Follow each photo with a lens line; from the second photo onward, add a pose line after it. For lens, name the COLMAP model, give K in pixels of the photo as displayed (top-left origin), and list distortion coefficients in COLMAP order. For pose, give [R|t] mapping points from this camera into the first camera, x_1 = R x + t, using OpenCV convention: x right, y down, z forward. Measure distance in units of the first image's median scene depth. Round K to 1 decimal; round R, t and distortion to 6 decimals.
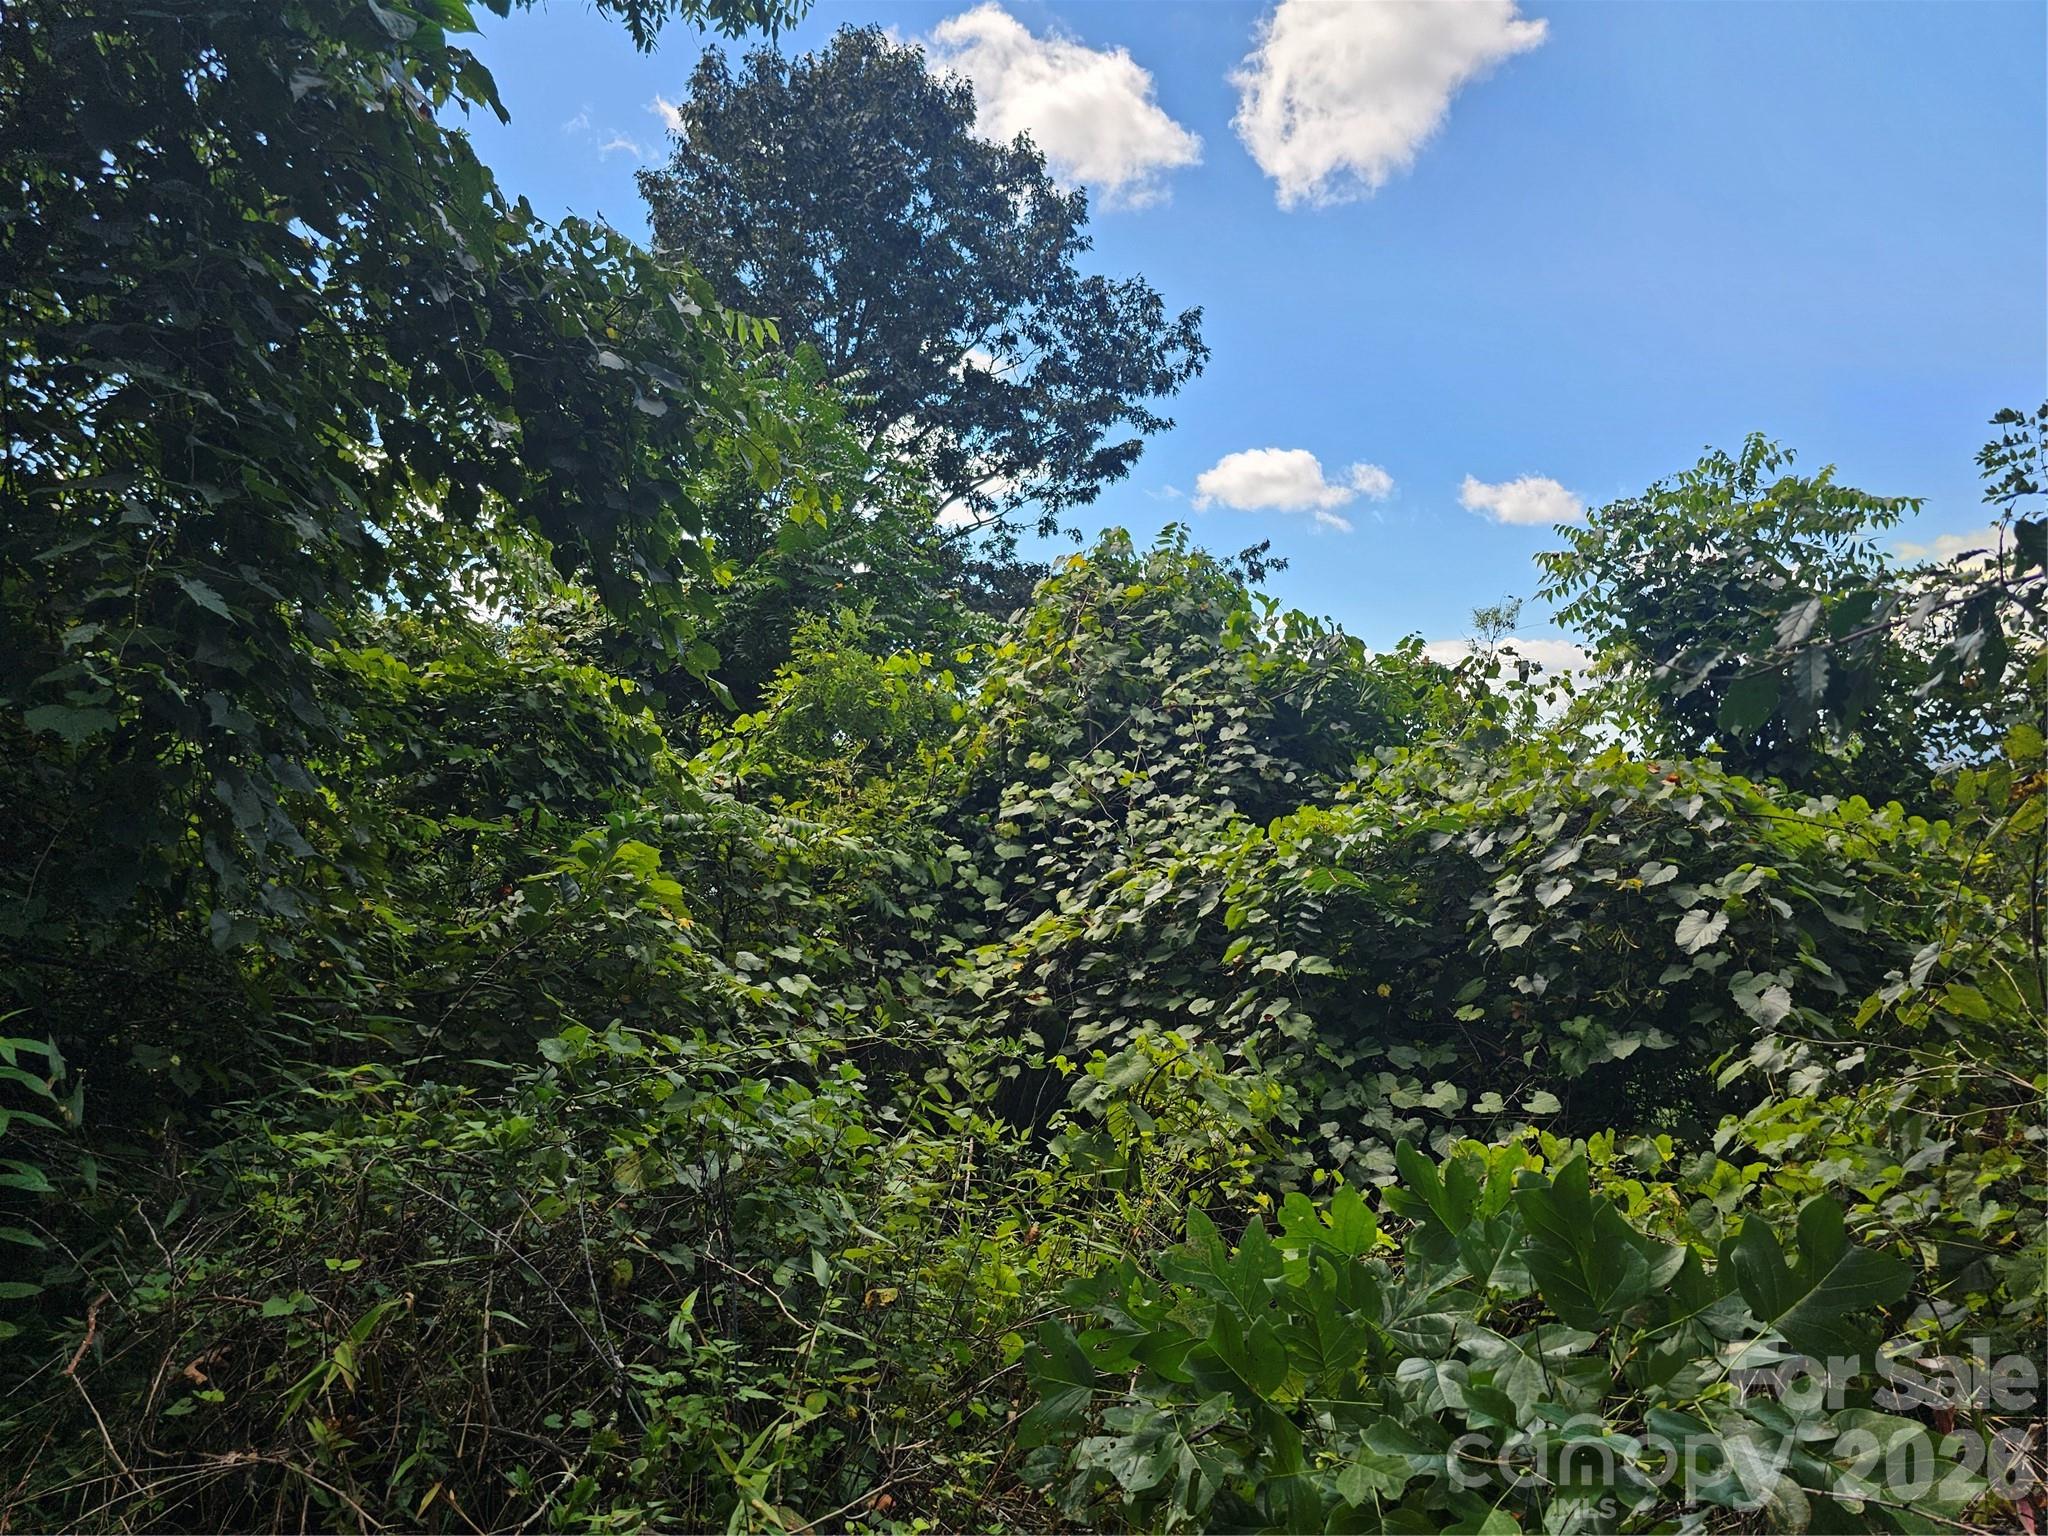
lens RADIAL K [[1249.8, 0, 1022.0], [0, 1249.8, 649.7], [0, 0, 1]] dist [0.037779, -0.085377]
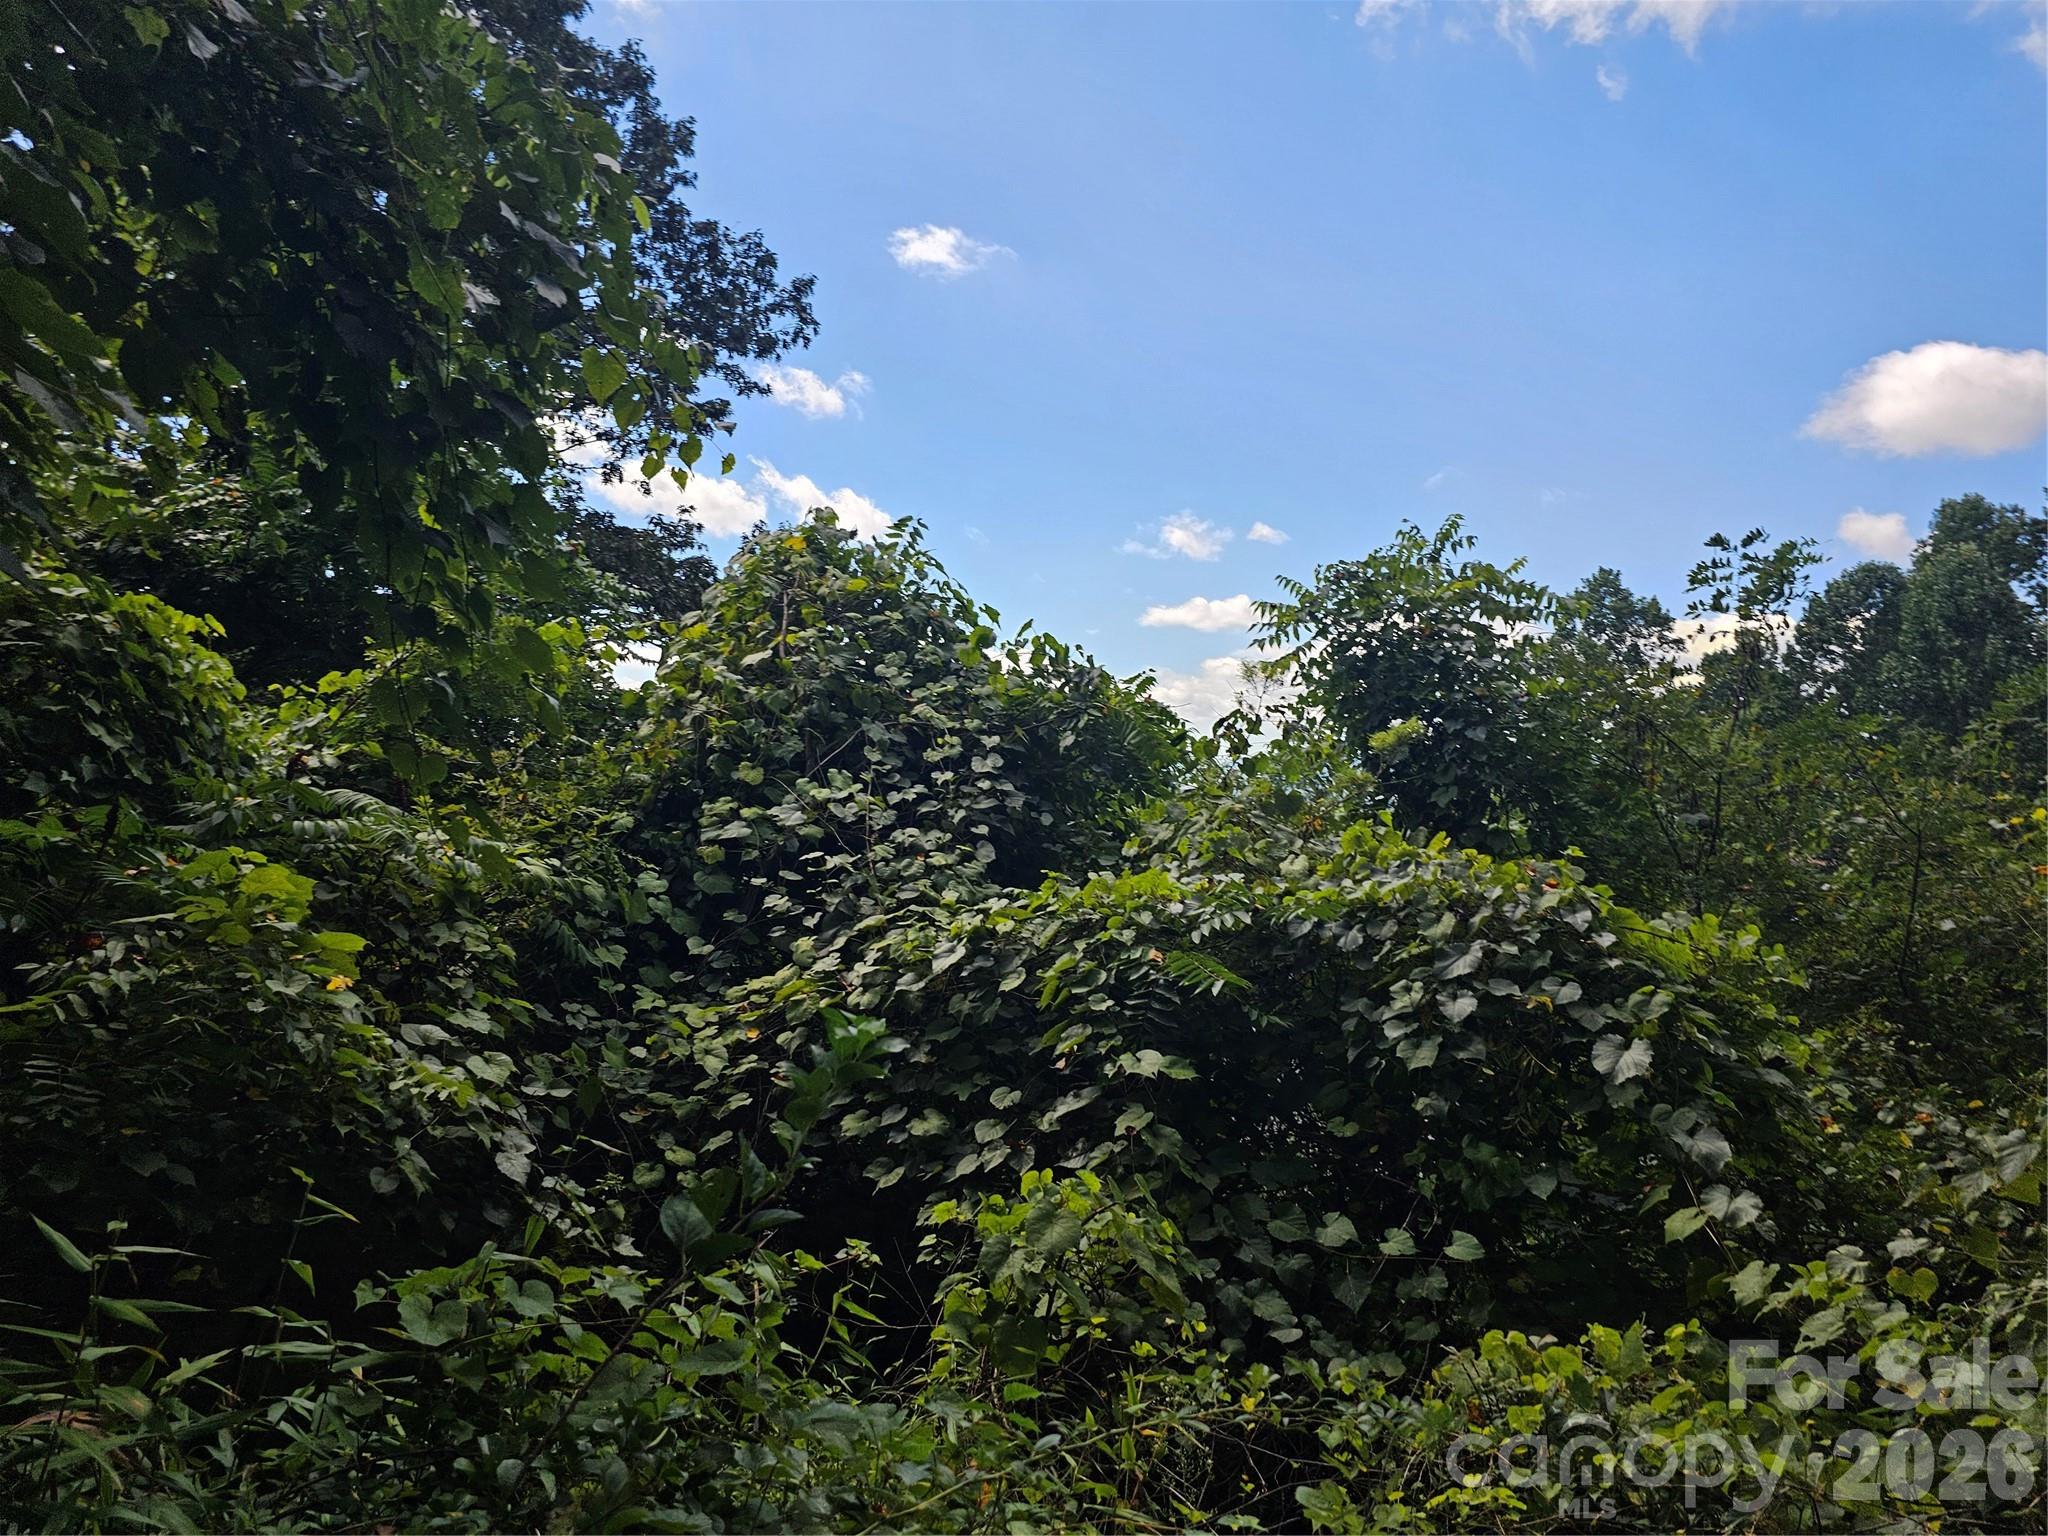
lens RADIAL K [[1249.8, 0, 1022.0], [0, 1249.8, 649.7], [0, 0, 1]] dist [0.037779, -0.085377]
pose [[0.928001, 0.113331, 0.354923, -0.135023], [-0.119980, 0.992771, -0.003297, -0.014878], [-0.352731, -0.039524, 0.934890, 0.145518]]
